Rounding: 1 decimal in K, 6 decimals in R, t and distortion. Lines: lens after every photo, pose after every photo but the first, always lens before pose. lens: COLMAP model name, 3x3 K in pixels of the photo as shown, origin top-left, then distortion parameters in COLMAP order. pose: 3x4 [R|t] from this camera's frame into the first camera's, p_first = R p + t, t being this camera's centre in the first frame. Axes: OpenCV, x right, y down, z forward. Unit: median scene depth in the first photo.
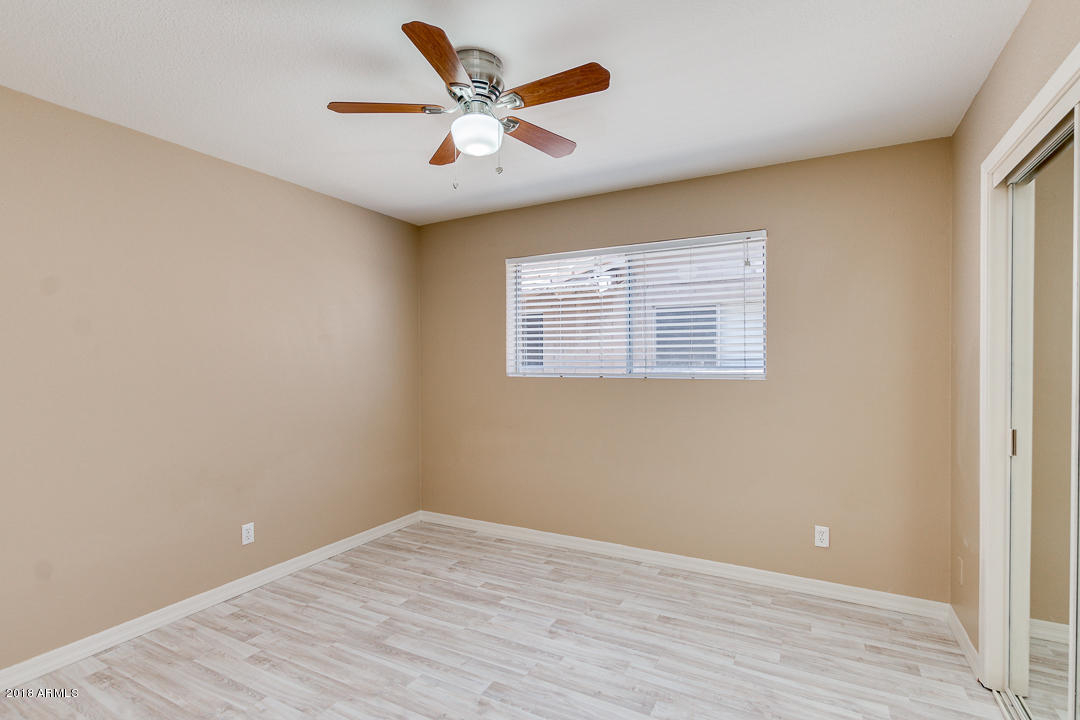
lens RADIAL K [[512.1, 0, 555.5], [0, 512.1, 372.0], [0, 0, 1]] dist [0.015118, -0.006496]
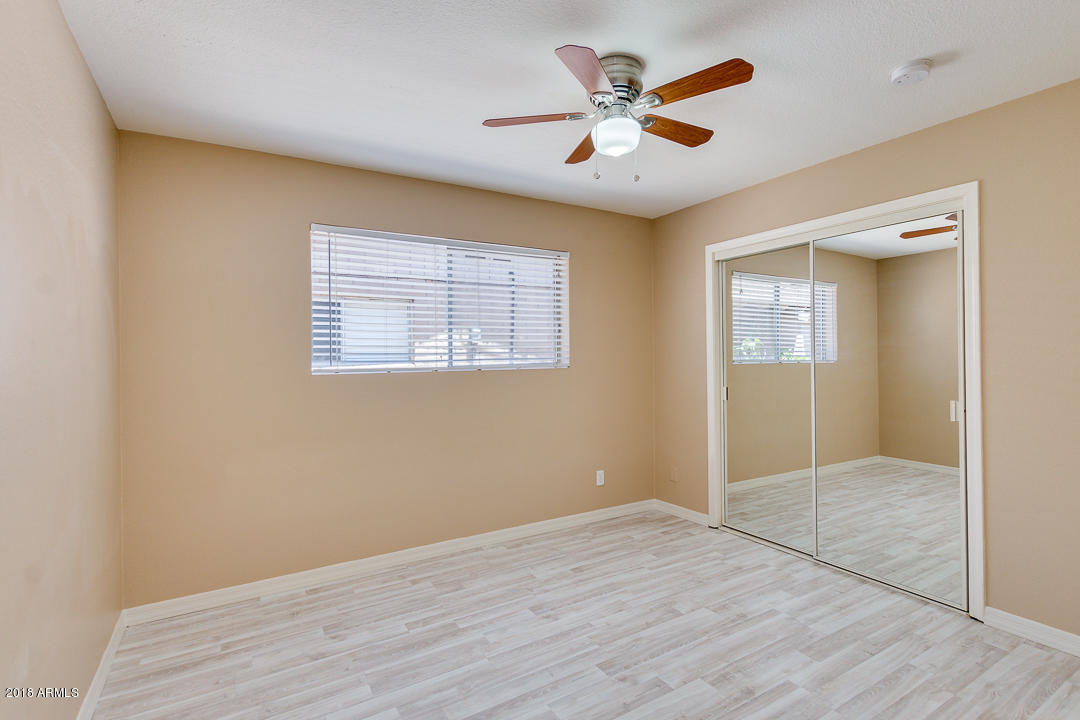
lens RADIAL K [[512.1, 0, 550.6], [0, 512.1, 346.4], [0, 0, 1]] dist [0.015118, -0.006496]
pose [[0.508765, 0.011297, 0.860831, -0.752824], [0.024426, 0.999322, -0.027551, -0.004918], [-0.860559, 0.035043, 0.508144, 0.381161]]
